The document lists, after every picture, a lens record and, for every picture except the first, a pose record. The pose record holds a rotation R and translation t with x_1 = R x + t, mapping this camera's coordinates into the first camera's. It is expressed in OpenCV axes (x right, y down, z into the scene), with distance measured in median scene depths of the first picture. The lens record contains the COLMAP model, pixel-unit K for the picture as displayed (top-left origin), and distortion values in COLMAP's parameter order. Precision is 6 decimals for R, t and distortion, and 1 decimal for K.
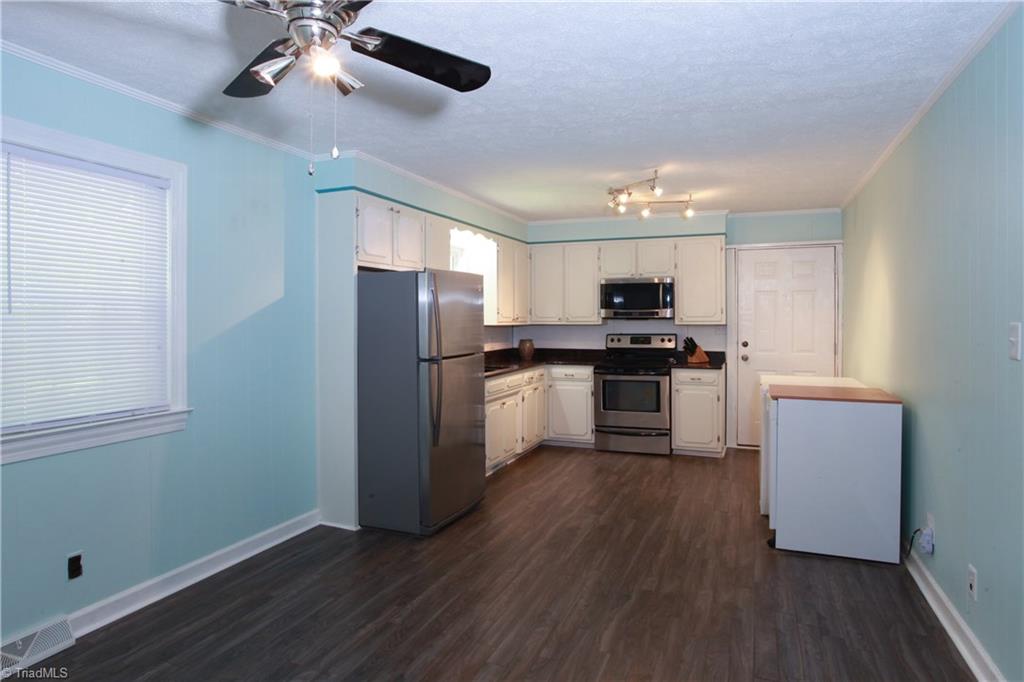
lens RADIAL K [[618.0, 0, 512.0], [0, 618.0, 341.0], [0, 0, 1]] dist [-0.036941, 0.000359]
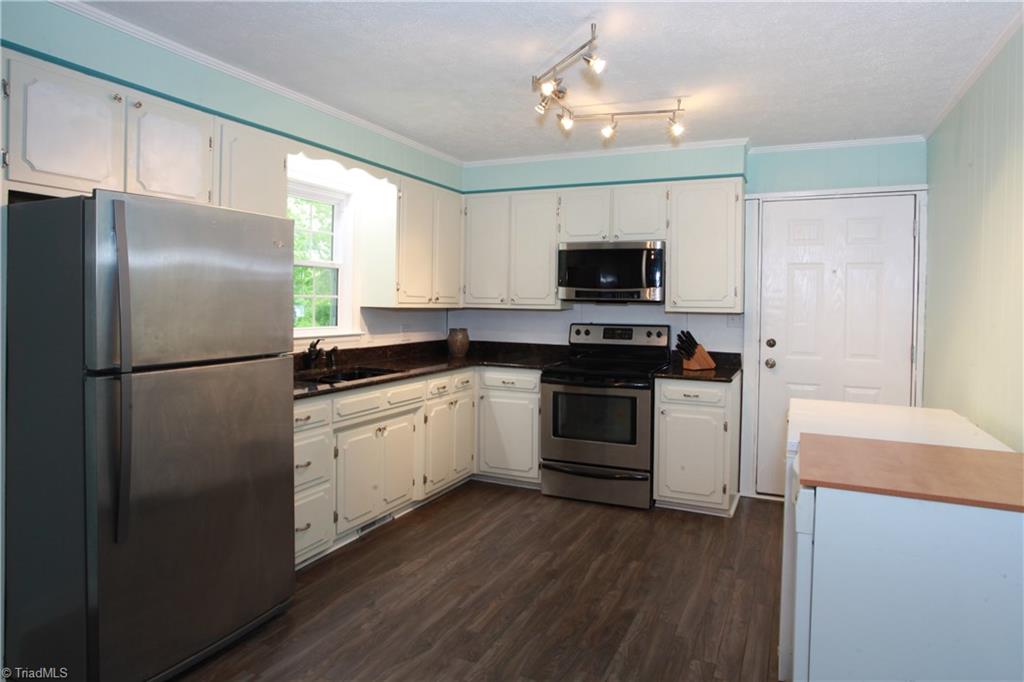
lens RADIAL K [[625.3, 0, 510.6], [0, 625.3, 323.9], [0, 0, 1]] dist [-0.073473, 0.064331]
pose [[0.998009, 0.019752, -0.059893, 0.139485], [-0.019801, 0.999804, -0.000224, -0.009787], [0.059877, 0.001409, 0.998205, 0.319869]]
